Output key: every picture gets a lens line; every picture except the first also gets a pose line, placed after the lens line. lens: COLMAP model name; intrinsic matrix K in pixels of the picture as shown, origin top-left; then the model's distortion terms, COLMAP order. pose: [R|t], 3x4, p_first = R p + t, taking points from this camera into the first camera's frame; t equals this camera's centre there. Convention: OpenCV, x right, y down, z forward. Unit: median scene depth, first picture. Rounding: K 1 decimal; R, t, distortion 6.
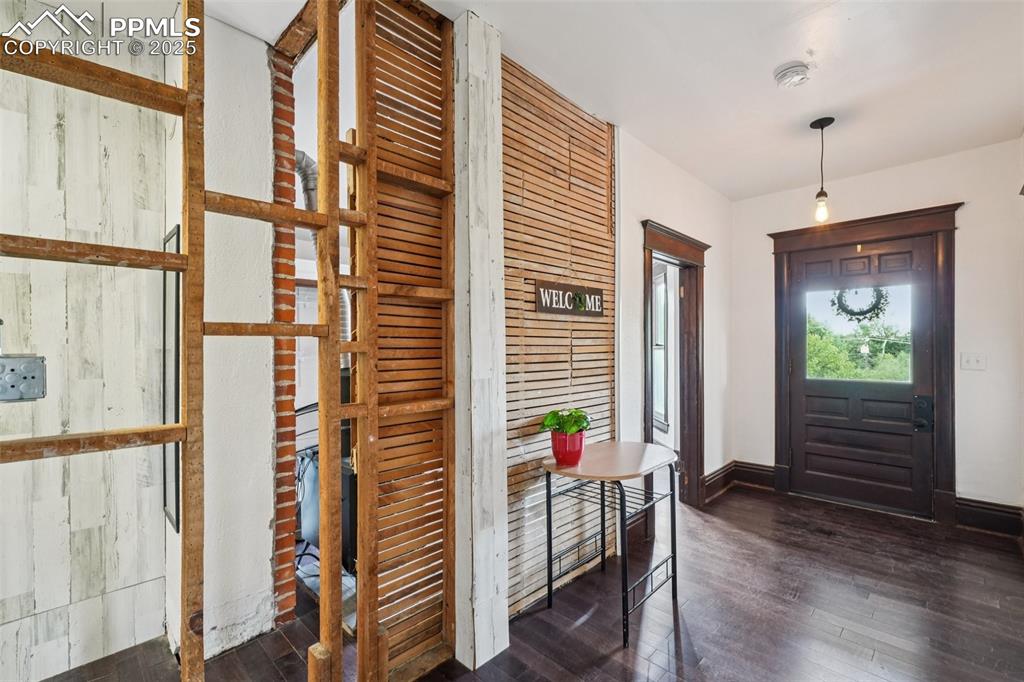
lens RADIAL K [[459.3, 0, 513.0], [0, 459.3, 343.2], [0, 0, 1]] dist [-0.002166, 0.000551]
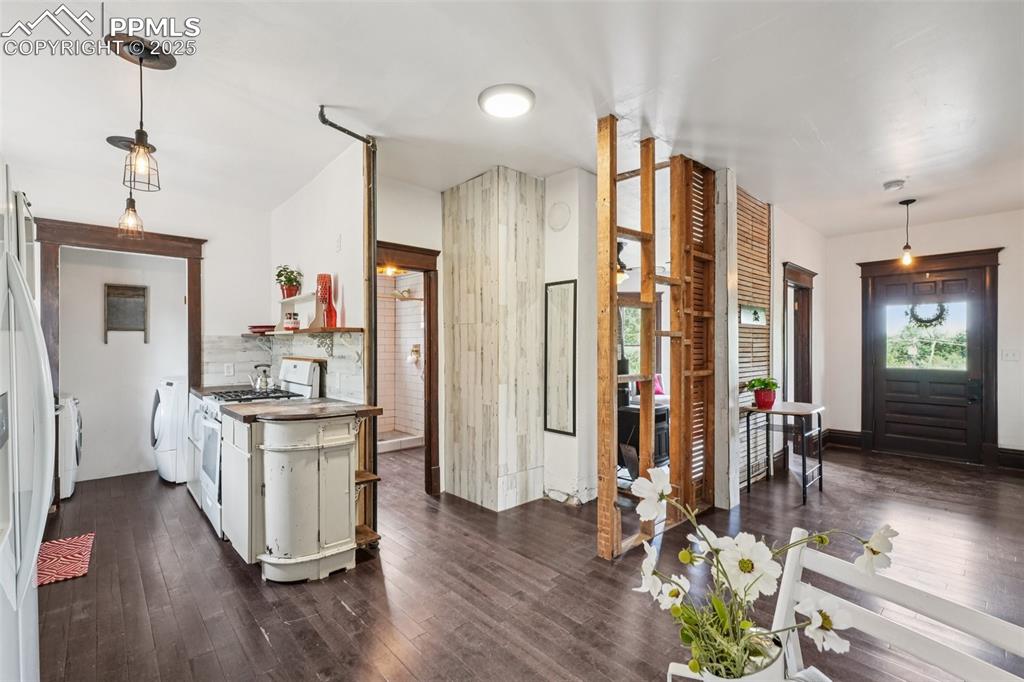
lens RADIAL K [[459.3, 0, 515.1], [0, 459.3, 342.0], [0, 0, 1]] dist [-0.002166, 0.000551]
pose [[0.998371, 0.004949, -0.056848, -0.472214], [-0.005069, 0.999985, -0.001956, 0.007906], [0.056838, 0.002241, 0.998381, -0.526918]]
